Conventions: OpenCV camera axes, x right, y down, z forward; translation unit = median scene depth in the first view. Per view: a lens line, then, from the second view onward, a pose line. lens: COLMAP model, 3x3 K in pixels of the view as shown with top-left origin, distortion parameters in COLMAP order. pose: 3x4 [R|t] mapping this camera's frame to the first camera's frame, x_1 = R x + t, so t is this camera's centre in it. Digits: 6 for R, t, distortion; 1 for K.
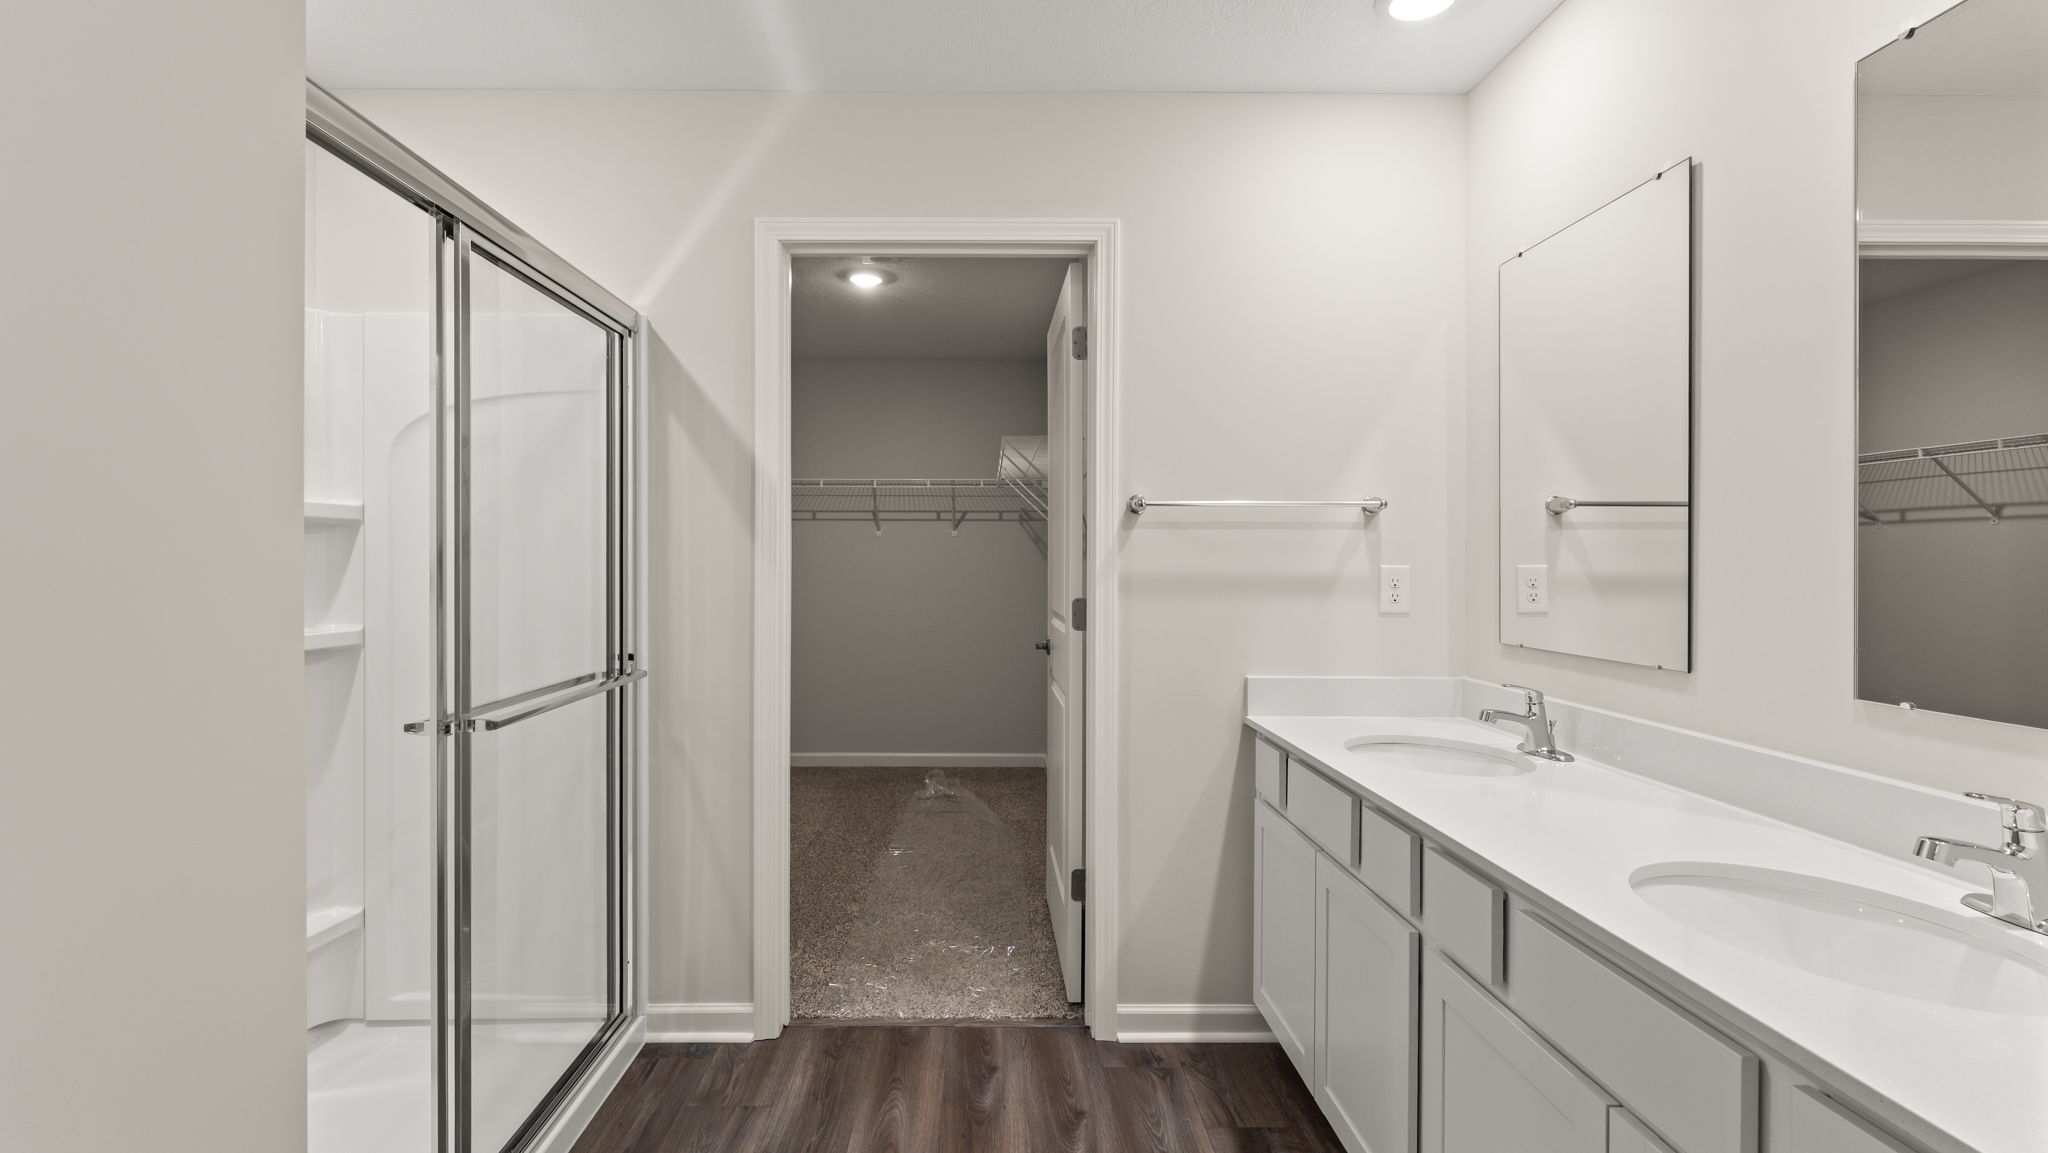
lens RADIAL K [[926.3, 0, 979.0], [0, 926.3, 547.6], [0, 0, 1]] dist [-0.000328, -0.000059]
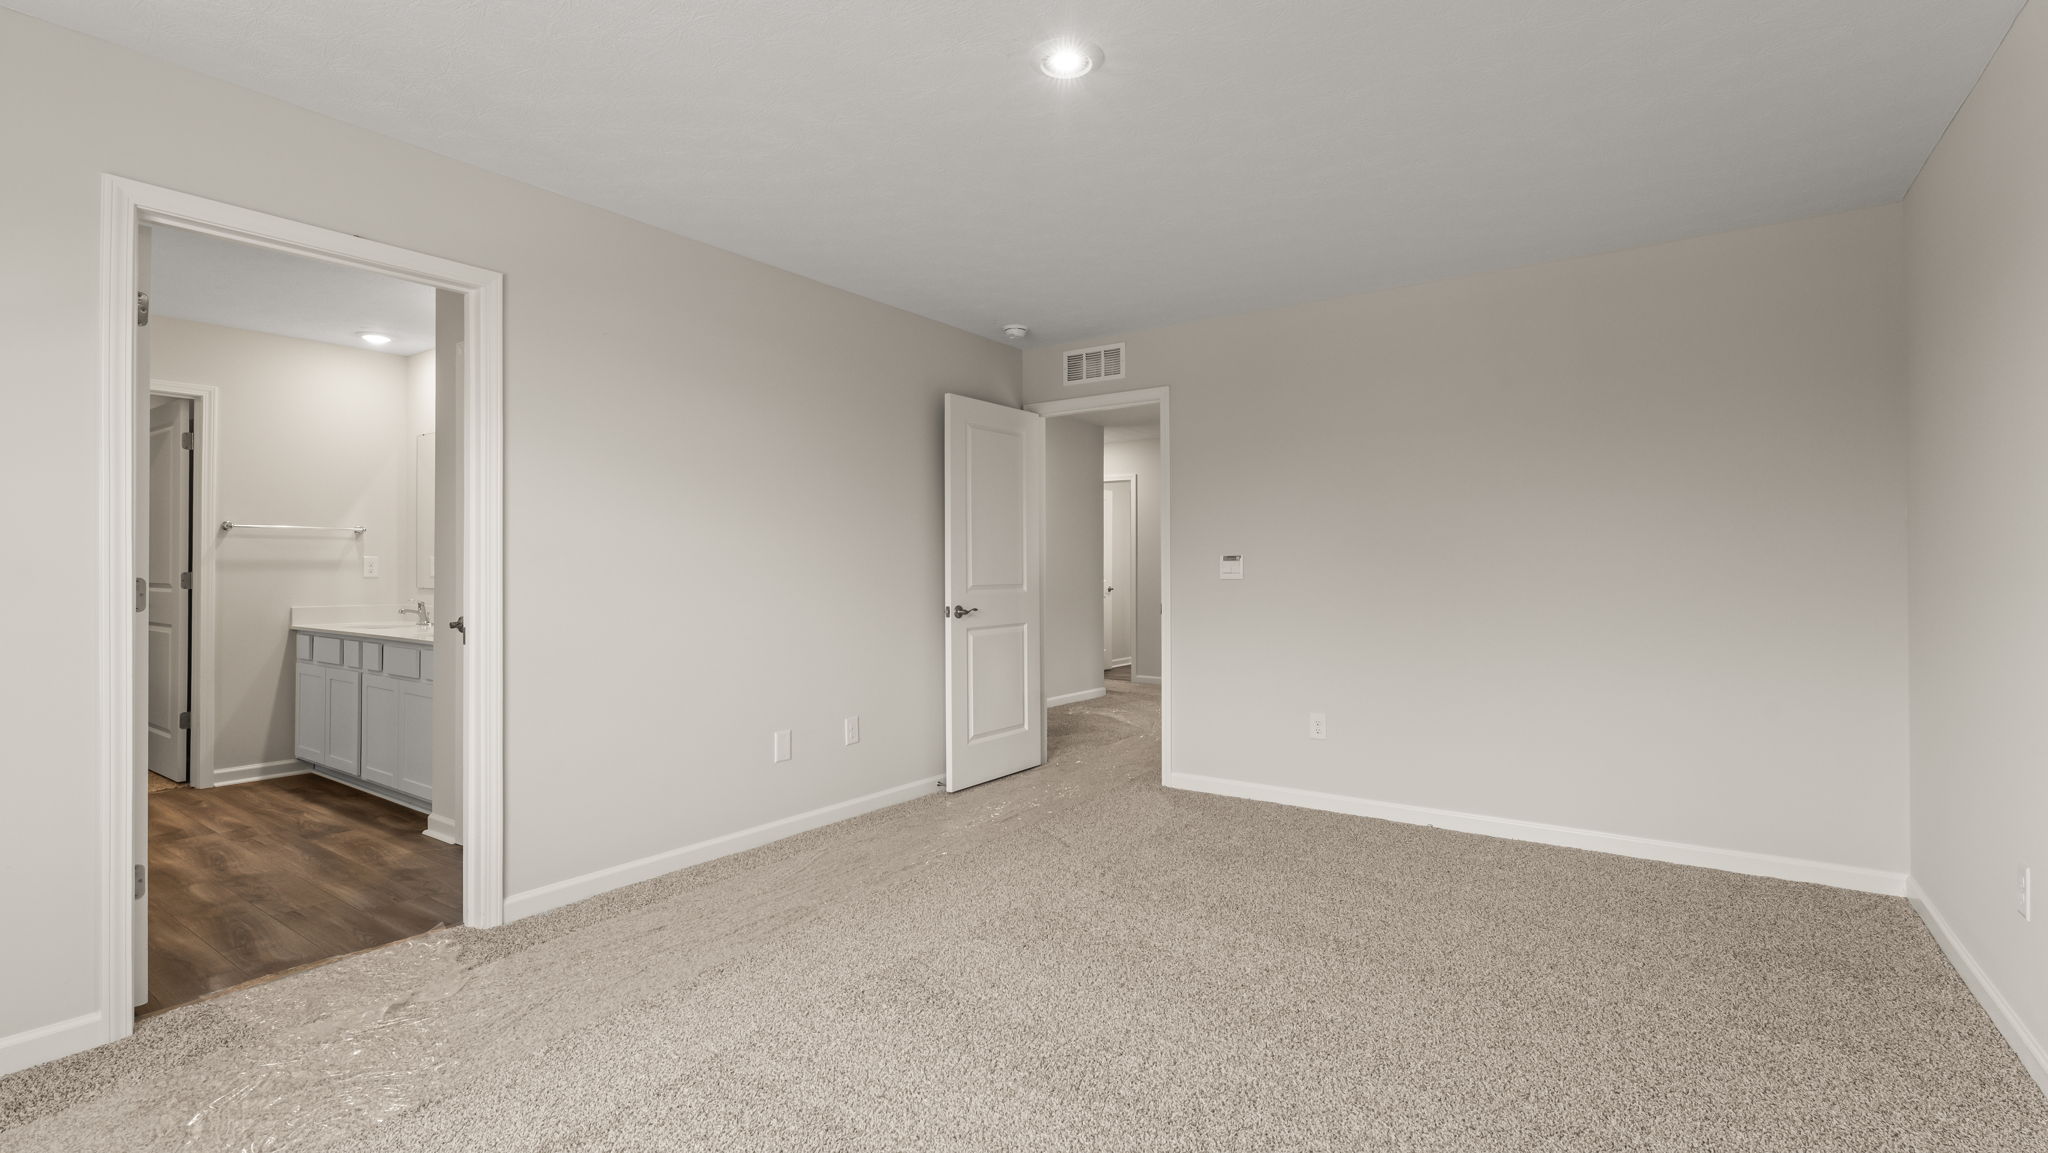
lens RADIAL K [[926.3, 0, 1030.4], [0, 926.3, 560.2], [0, 0, 1]] dist [-0.000328, -0.000059]
pose [[0.579666, 0.008479, 0.814810, -0.541482], [0.005996, 0.999874, -0.014670, 0.080944], [-0.814832, 0.013389, 0.579543, -1.893018]]
